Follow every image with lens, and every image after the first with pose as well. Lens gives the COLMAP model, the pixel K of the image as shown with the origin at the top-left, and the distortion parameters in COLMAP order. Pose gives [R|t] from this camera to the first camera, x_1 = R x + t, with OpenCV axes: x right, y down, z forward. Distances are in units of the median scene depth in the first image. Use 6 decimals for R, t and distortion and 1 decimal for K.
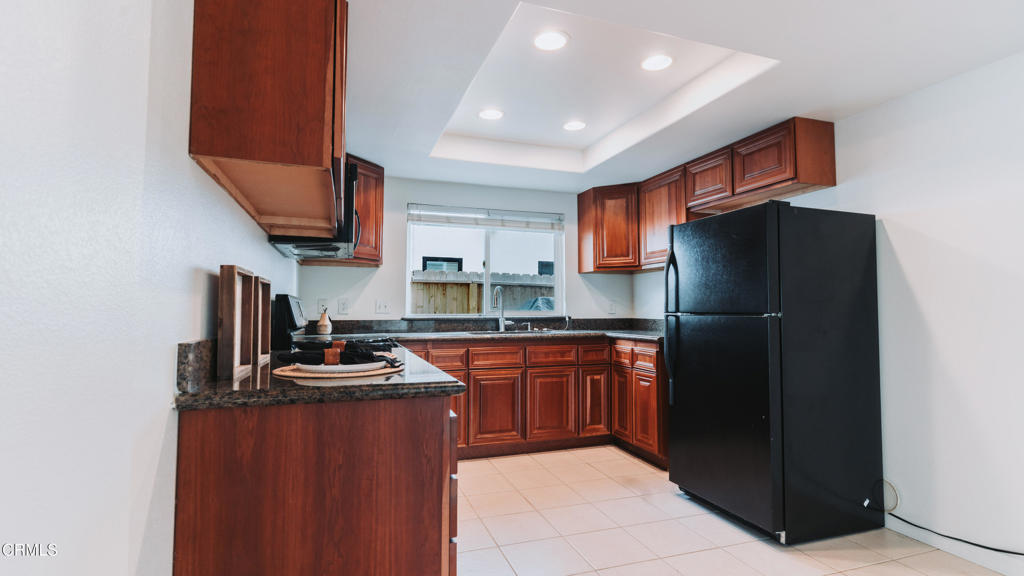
lens RADIAL K [[482.7, 0, 509.2], [0, 482.7, 286.5], [0, 0, 1]] dist [0.005657, 0.001008]
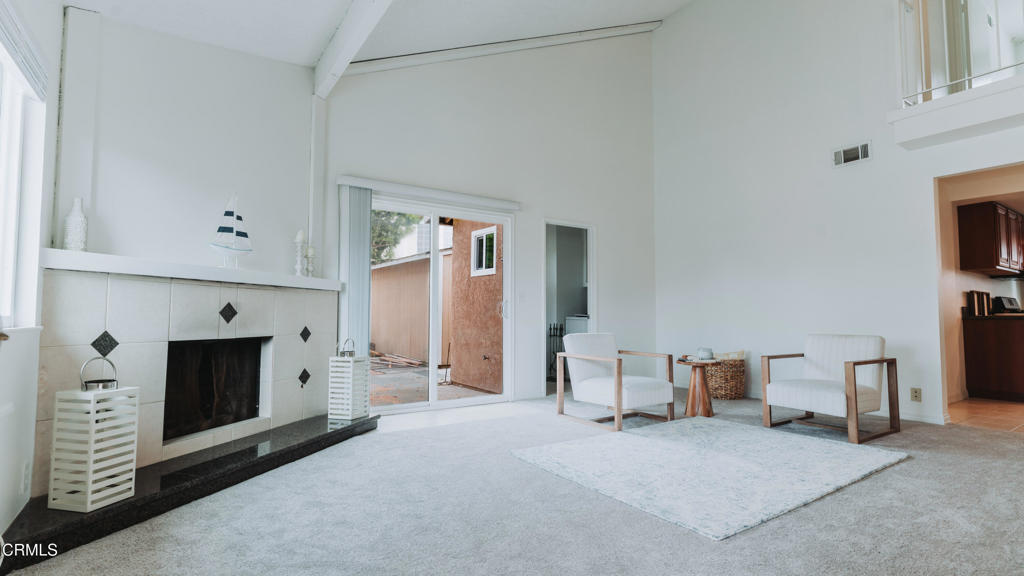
lens RADIAL K [[482.7, 0, 510.7], [0, 482.7, 291.2], [0, 0, 1]] dist [0.005657, 0.001008]
pose [[0.261720, -0.050608, -0.963816, 0.941258], [0.042499, 0.998260, -0.040876, -0.012472], [0.964208, -0.030263, 0.263415, -1.537178]]
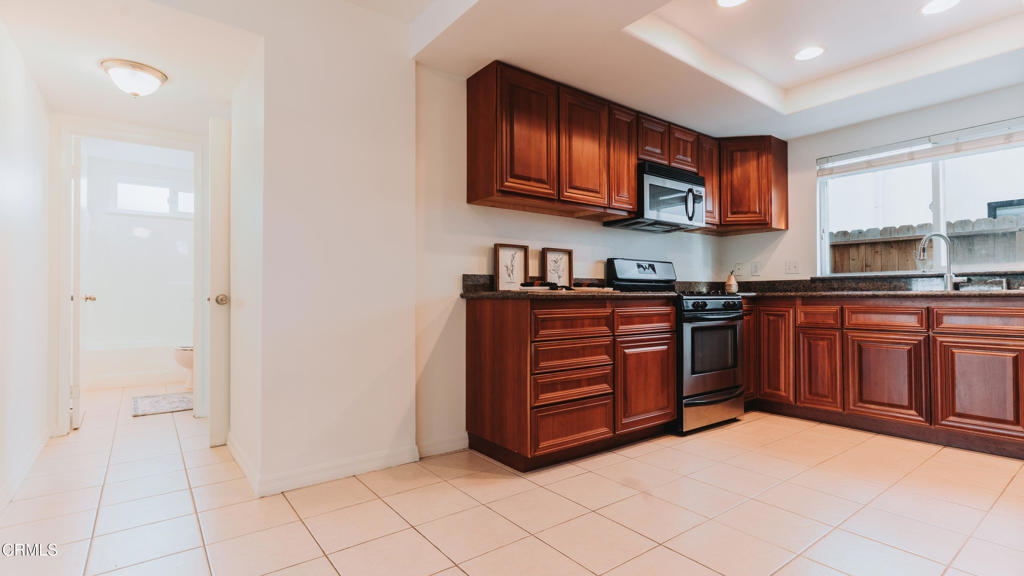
lens RADIAL K [[482.7, 0, 511.5], [0, 482.7, 288.5], [0, 0, 1]] dist [0.005657, 0.001008]
pose [[0.311419, -0.015974, -0.950138, 0.594119], [0.051774, 0.998659, 0.000180, 0.062937], [0.948861, -0.049248, 0.311828, 0.119748]]
